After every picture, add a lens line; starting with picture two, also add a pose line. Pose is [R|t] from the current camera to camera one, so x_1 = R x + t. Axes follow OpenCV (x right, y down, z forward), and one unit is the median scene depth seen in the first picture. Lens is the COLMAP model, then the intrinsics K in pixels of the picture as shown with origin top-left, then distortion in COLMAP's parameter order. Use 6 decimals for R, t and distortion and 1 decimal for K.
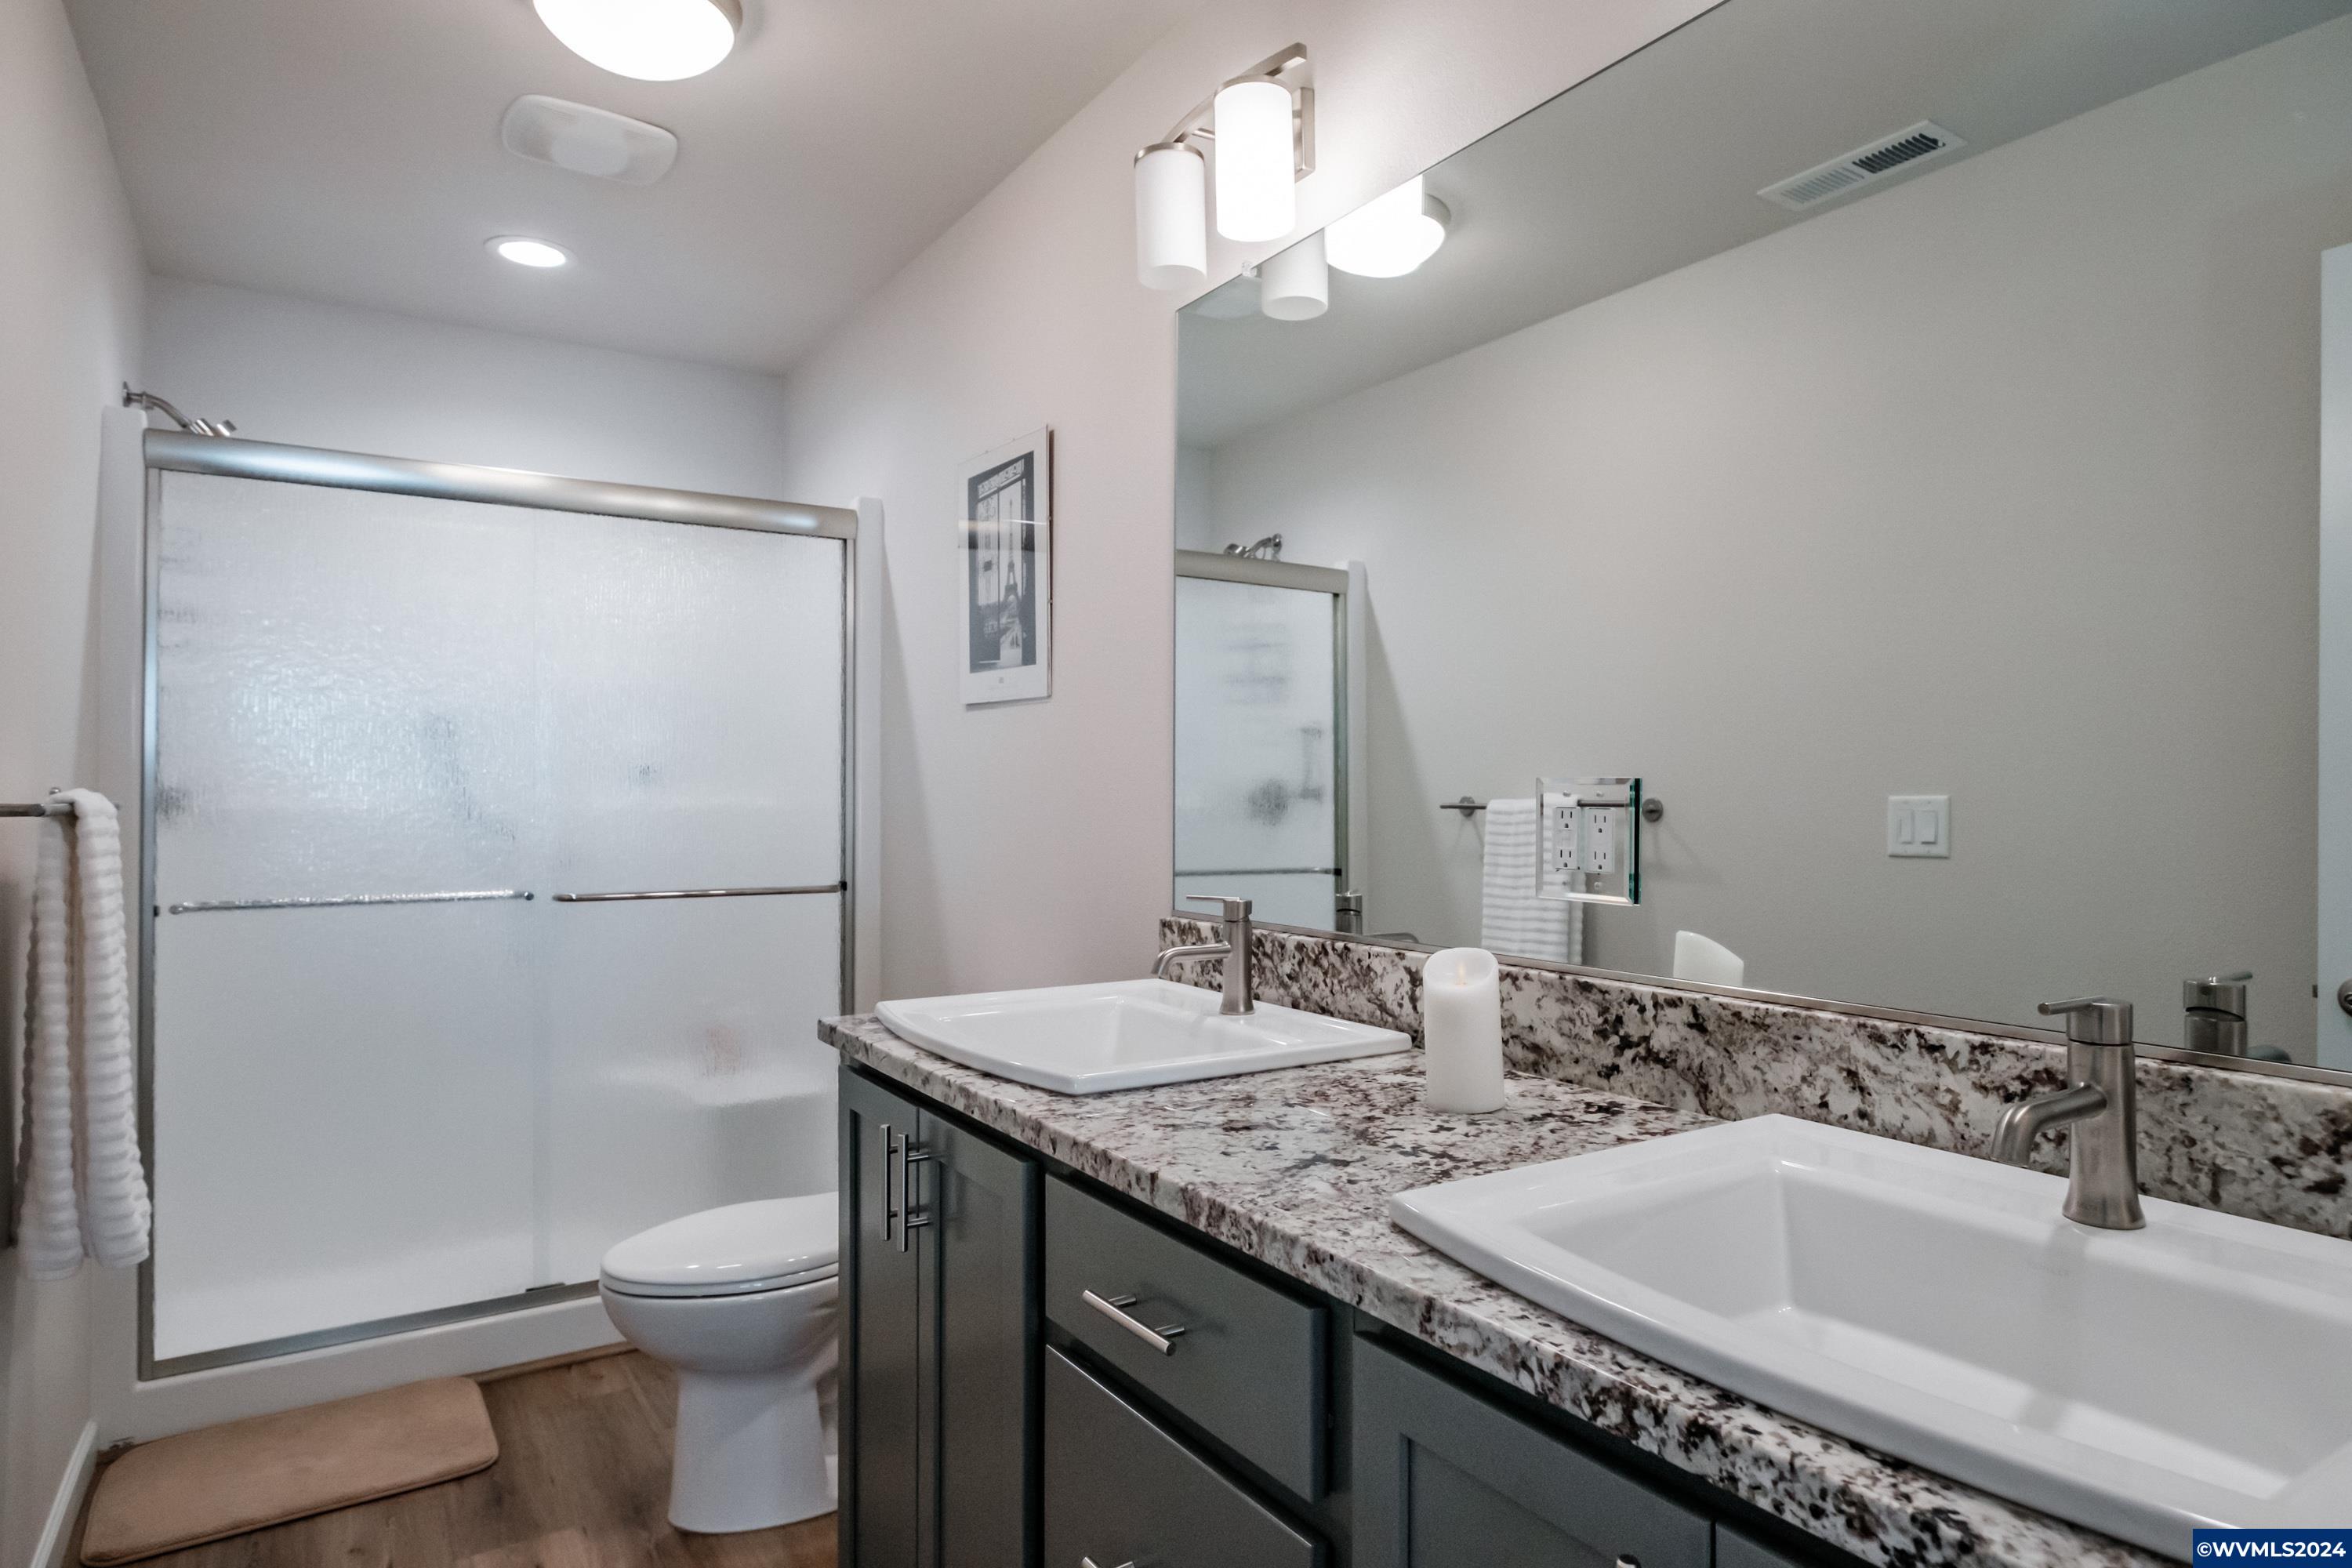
lens RADIAL K [[1331.7, 0, 1176.0], [0, 1331.7, 784.0], [0, 0, 1]] dist [-0.003022, -0.000329]
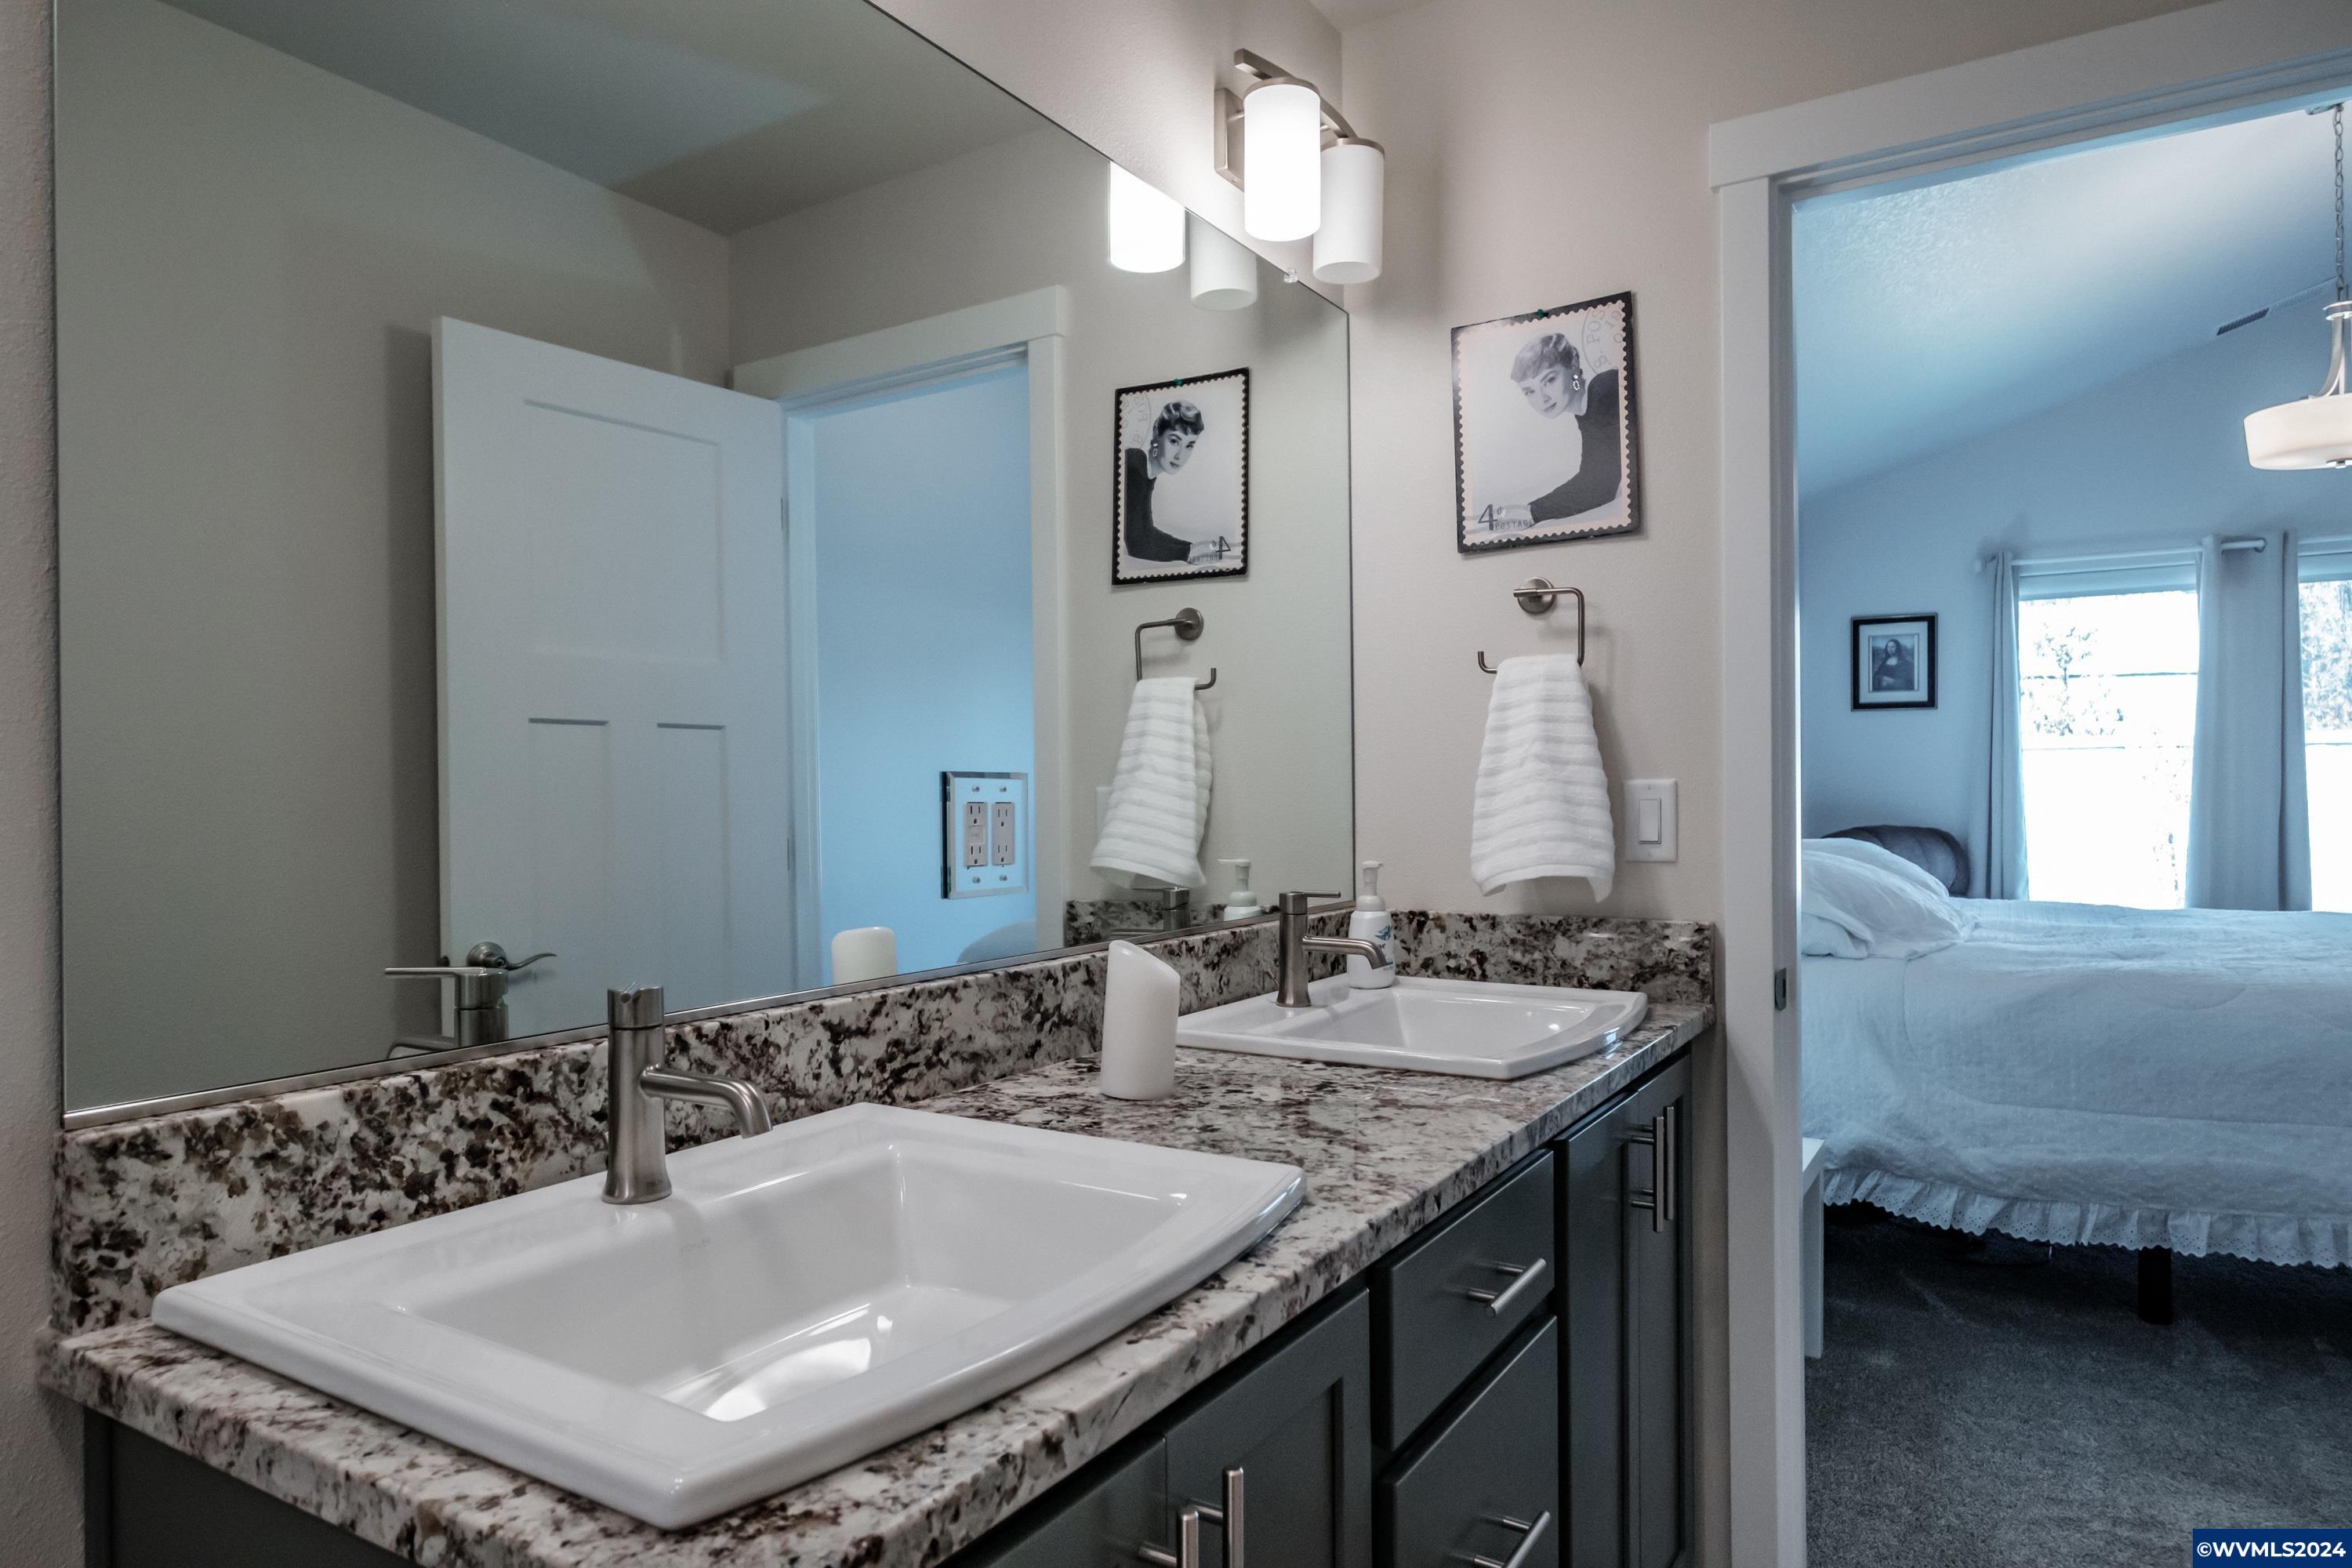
lens RADIAL K [[1423.0, 0, 1176.0], [0, 1423.0, 784.0], [0, 0, 1]] dist [0.001788, 0.000571]
pose [[-0.428412, 0.008965, 0.903539, -0.729109], [0.003218, 0.999960, -0.008396, 0.013351], [-0.903578, -0.000689, -0.428424, 1.342316]]
